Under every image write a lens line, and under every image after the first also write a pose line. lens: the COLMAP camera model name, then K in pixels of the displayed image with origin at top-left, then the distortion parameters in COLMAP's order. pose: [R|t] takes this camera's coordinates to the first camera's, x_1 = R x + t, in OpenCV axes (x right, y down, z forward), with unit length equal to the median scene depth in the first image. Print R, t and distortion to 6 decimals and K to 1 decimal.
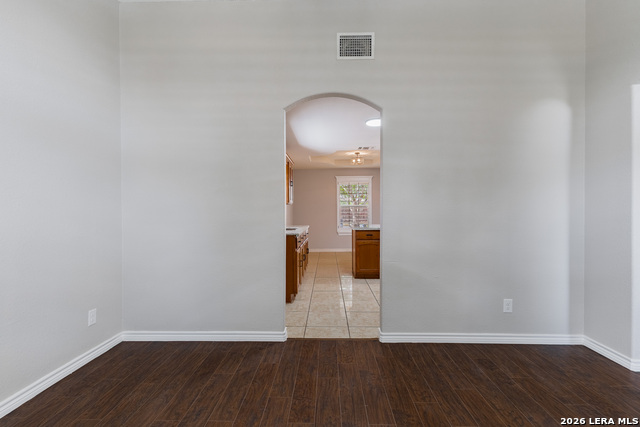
lens RADIAL K [[291.5, 0, 319.6], [0, 291.5, 212.7], [0, 0, 1]] dist [0.007496, -0.002455]
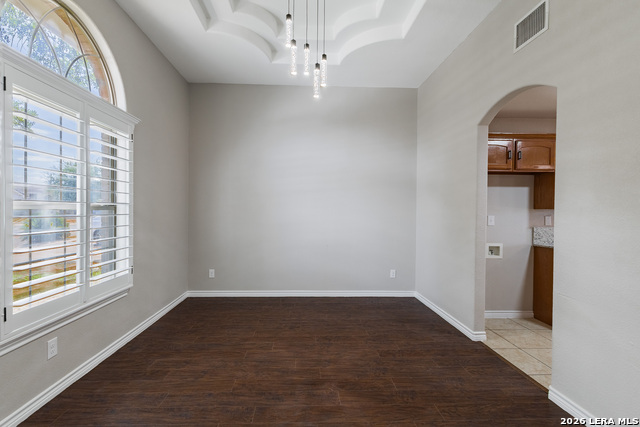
lens RADIAL K [[291.5, 0, 320.0], [0, 291.5, 213.3], [0, 0, 1]] dist [0.007496, -0.002455]
pose [[0.100641, 0.010385, -0.994869, 0.914237], [-0.032825, 0.999436, 0.007112, -0.016486], [0.994381, 0.031941, 0.100926, 0.328283]]
